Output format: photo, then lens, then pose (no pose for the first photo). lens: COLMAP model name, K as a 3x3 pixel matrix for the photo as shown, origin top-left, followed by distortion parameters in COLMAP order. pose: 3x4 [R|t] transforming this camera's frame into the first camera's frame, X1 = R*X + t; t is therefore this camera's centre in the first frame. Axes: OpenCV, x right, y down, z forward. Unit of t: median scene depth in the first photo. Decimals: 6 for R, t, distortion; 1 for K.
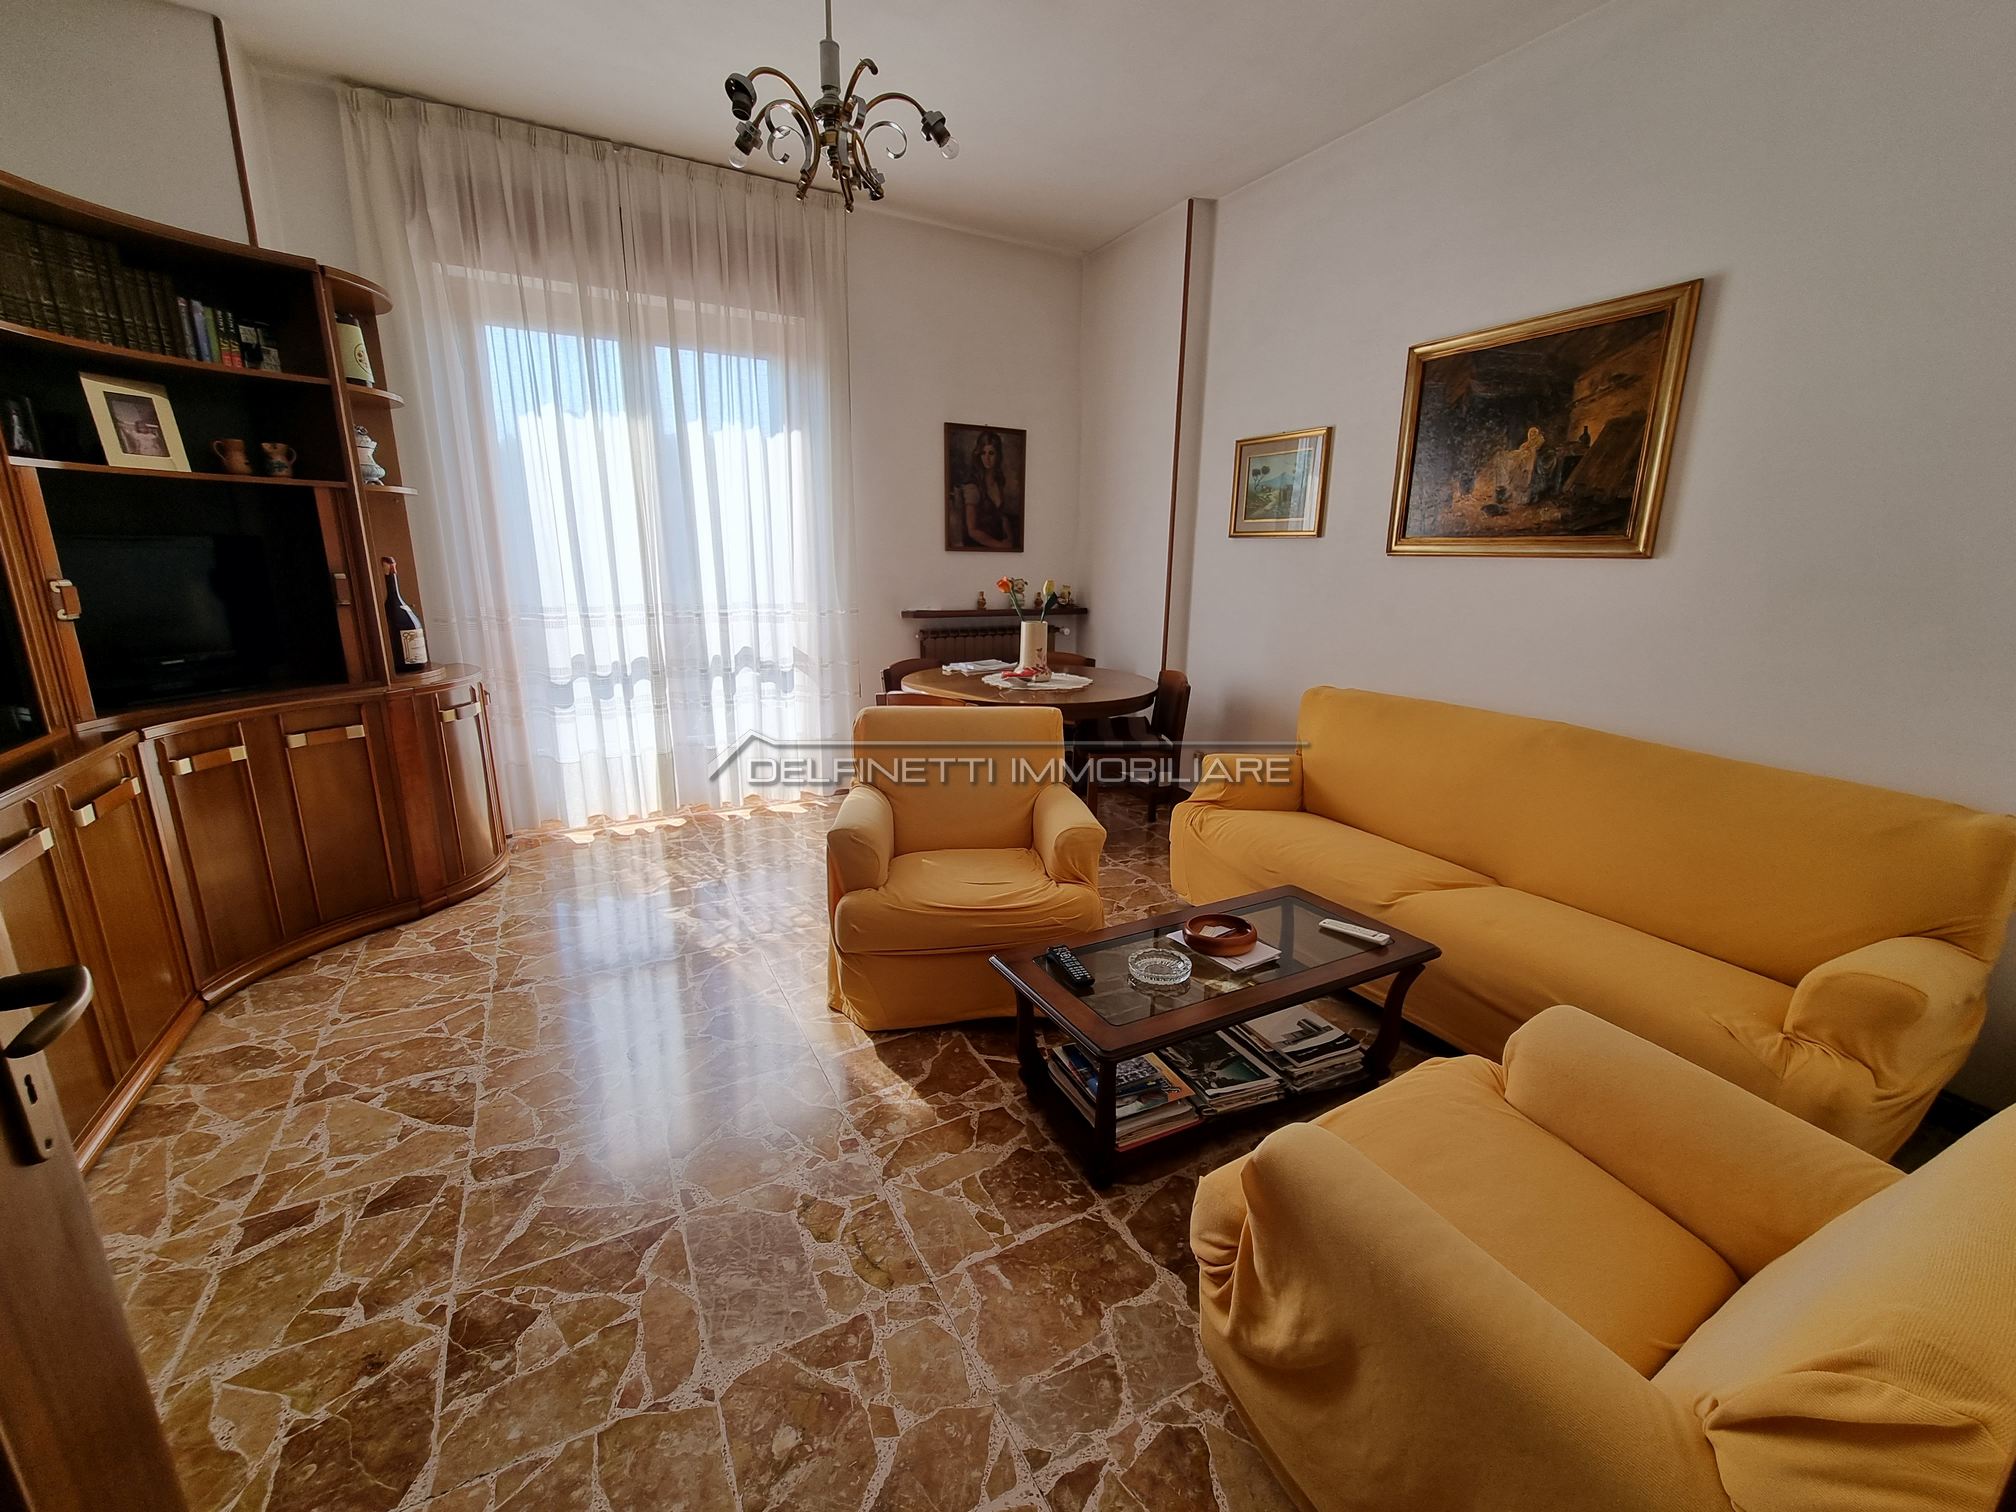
lens RADIAL K [[843.3, 0, 1023.6], [0, 843.3, 755.6], [0, 0, 1]] dist [0.011578, -0.007993]
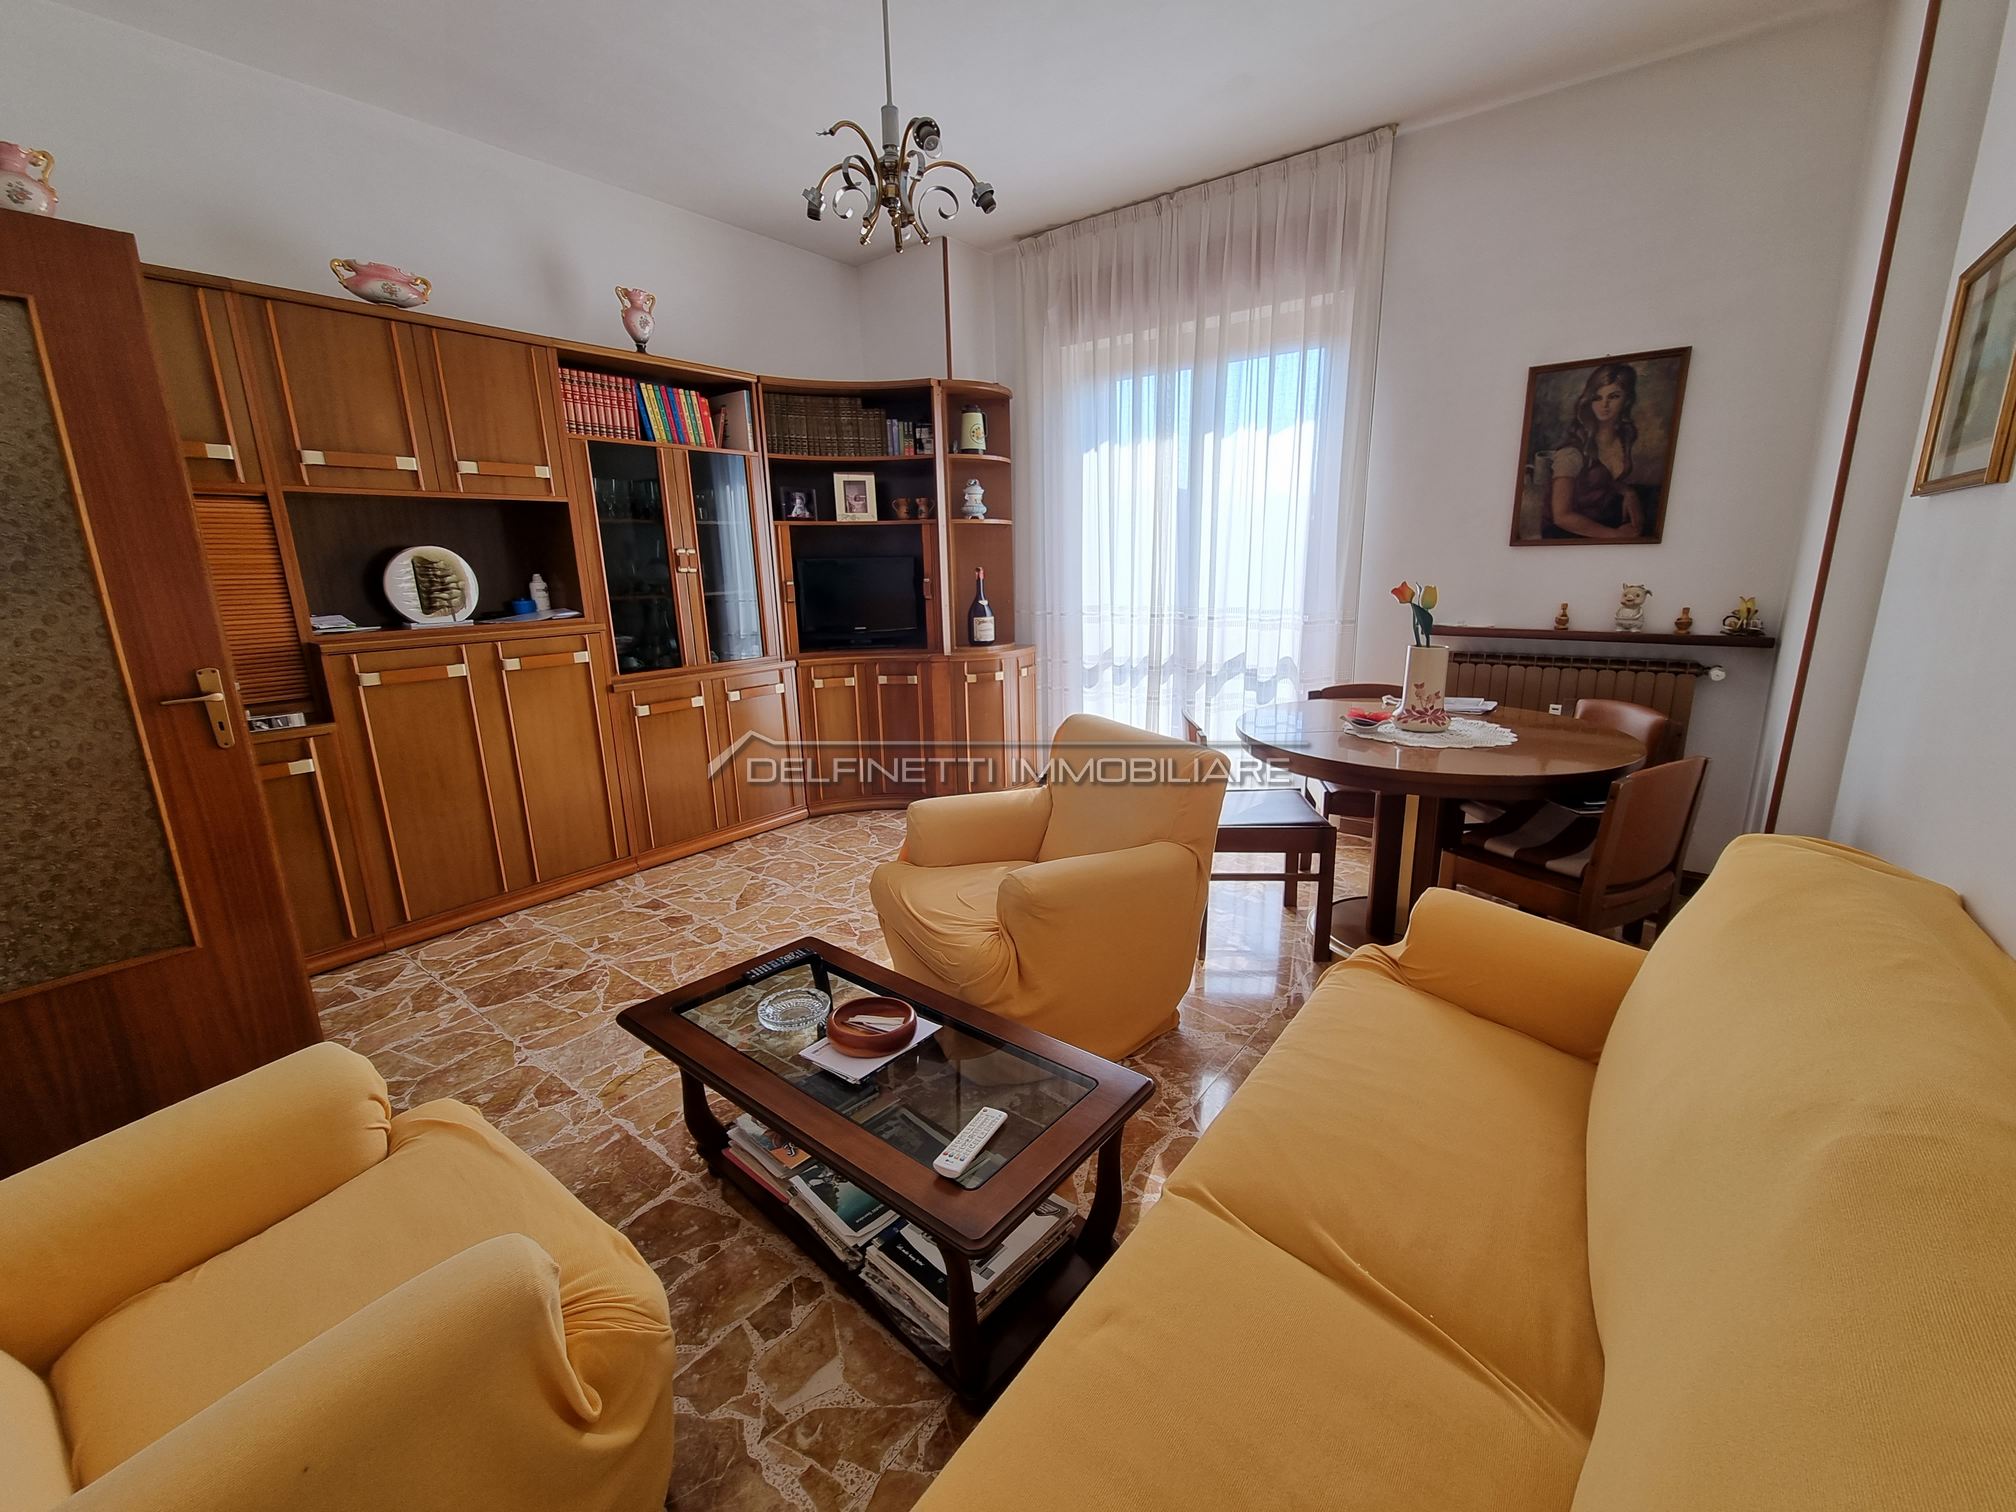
lens RADIAL K [[820.3, 0, 1000.0], [0, 820.3, 753.3], [0, 0, 1]] dist [0.000055, -0.001042]
pose [[0.384665, 0.191047, -0.903069, 0.588655], [-0.193866, 0.973247, 0.123315, -0.101099], [0.902468, 0.127639, 0.411411, 0.478472]]
